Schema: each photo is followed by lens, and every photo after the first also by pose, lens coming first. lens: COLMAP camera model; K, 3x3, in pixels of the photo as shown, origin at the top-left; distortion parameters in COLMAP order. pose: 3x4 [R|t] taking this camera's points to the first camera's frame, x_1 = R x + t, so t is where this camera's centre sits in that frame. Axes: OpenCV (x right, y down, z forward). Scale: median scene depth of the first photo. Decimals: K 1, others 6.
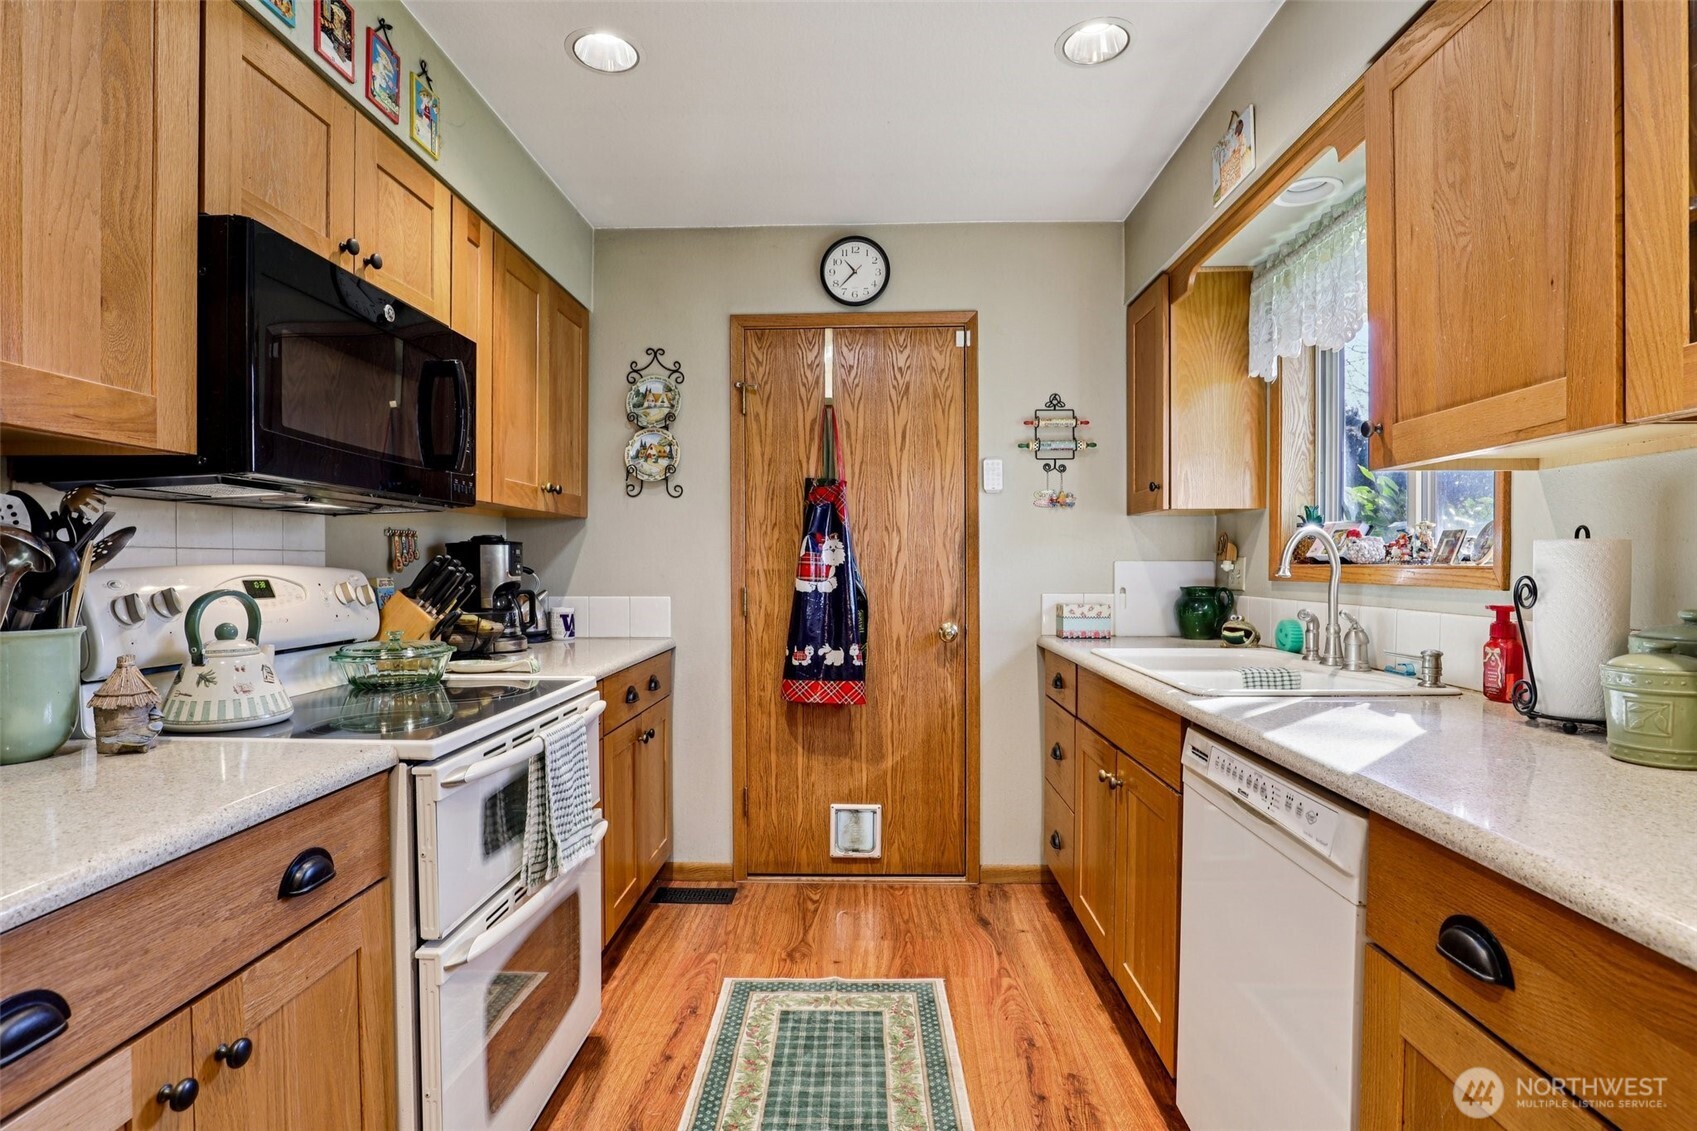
lens RADIAL K [[831.6, 0, 848.6], [0, 831.6, 565.2], [0, 0, 1]] dist [0.000402, 0.000039]
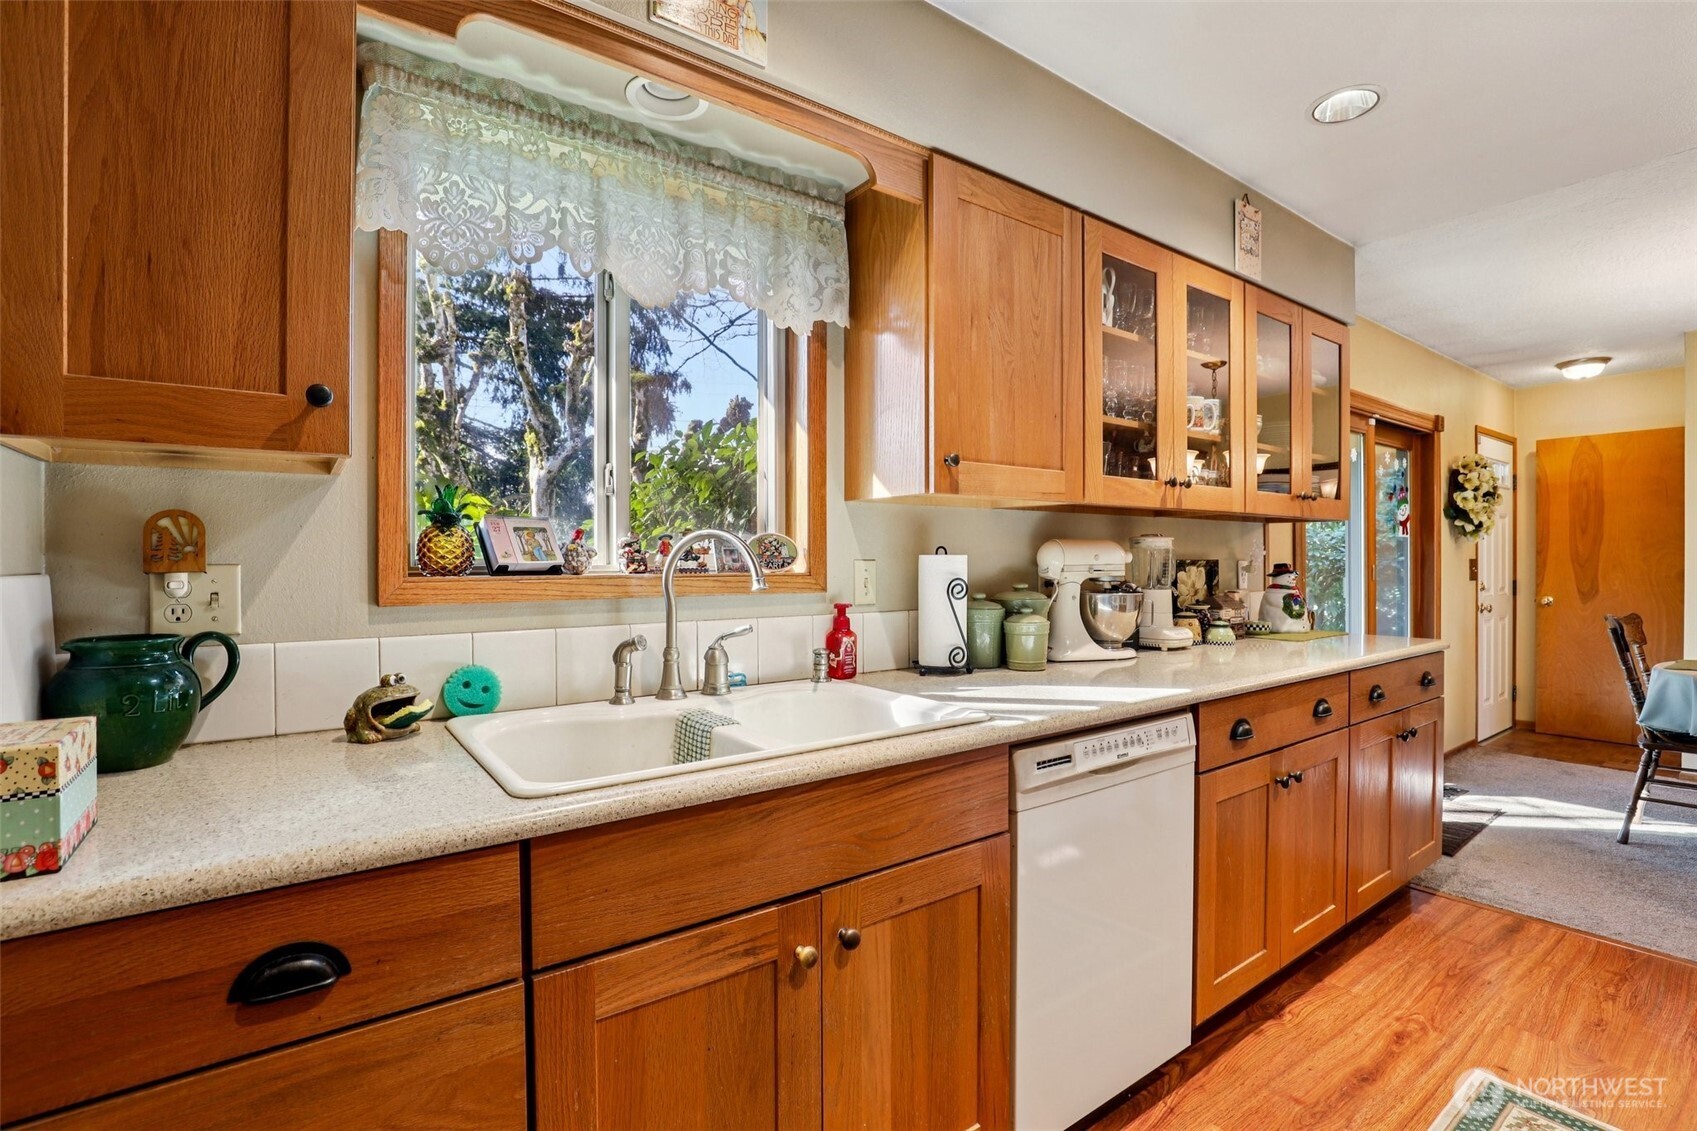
lens RADIAL K [[774.2, 0, 847.4], [0, 774.2, 561.6], [0, 0, 1]] dist [-0.027585, -0.000080]
pose [[-0.614771, -0.001822, 0.788704, -0.183765], [0.004568, 0.999972, 0.005871, -0.026127], [-0.788693, 0.007212, -0.614745, 2.035017]]
